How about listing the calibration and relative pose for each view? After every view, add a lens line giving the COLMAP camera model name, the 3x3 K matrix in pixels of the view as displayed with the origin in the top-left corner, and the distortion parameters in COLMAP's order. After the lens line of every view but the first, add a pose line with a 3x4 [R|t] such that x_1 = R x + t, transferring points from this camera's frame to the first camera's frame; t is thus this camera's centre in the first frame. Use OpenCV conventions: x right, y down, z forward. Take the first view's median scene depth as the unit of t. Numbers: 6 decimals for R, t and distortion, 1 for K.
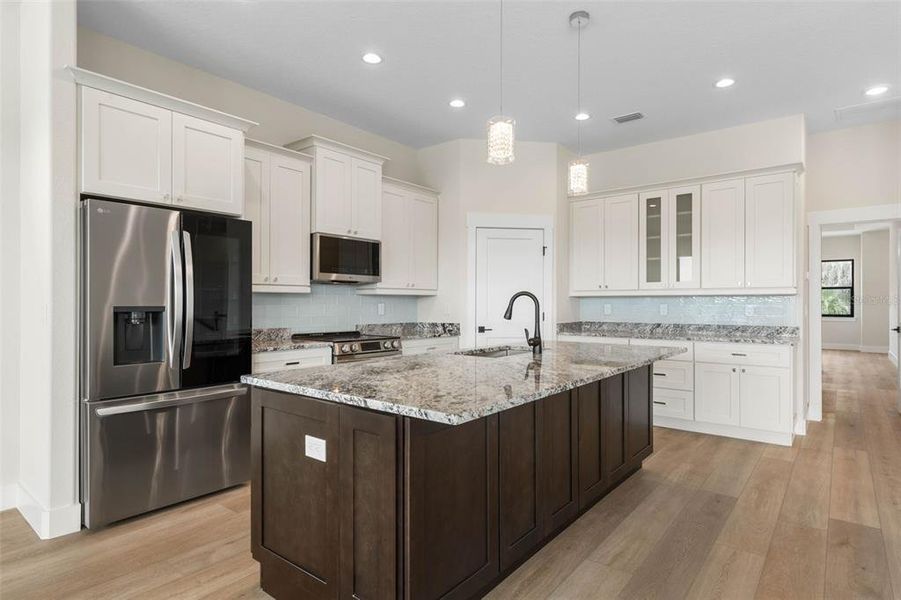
lens RADIAL K [[495.4, 0, 450.5], [0, 495.4, 300.0], [0, 0, 1]] dist [0.000150, 0.000195]
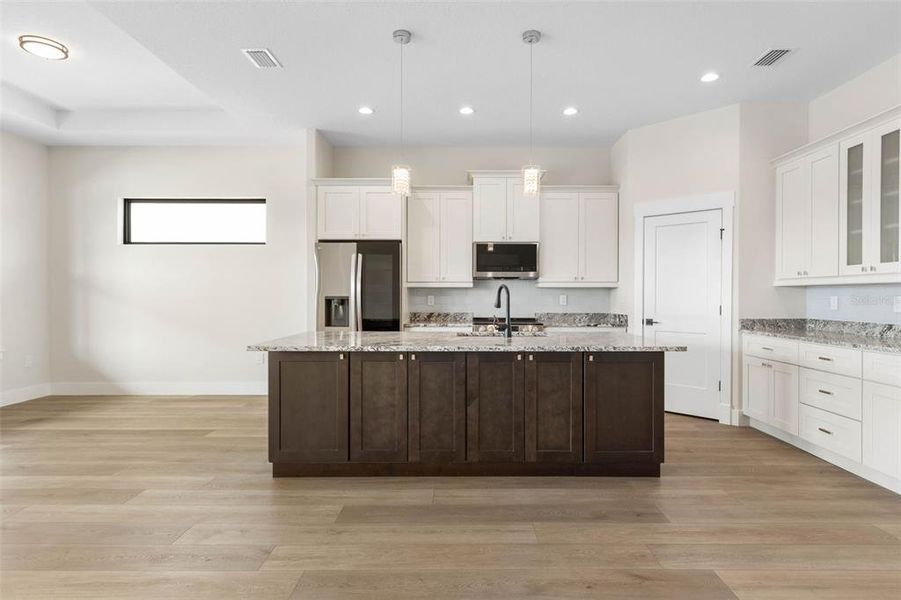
lens RADIAL K [[487.0, 0, 450.5], [0, 487.0, 300.0], [0, 0, 1]] dist [0.000100, 0.000777]
pose [[0.611258, 0.007670, -0.791394, 0.615787], [0.004022, 0.999910, 0.012798, 0.002845], [0.791421, -0.011006, 0.611172, 0.117767]]
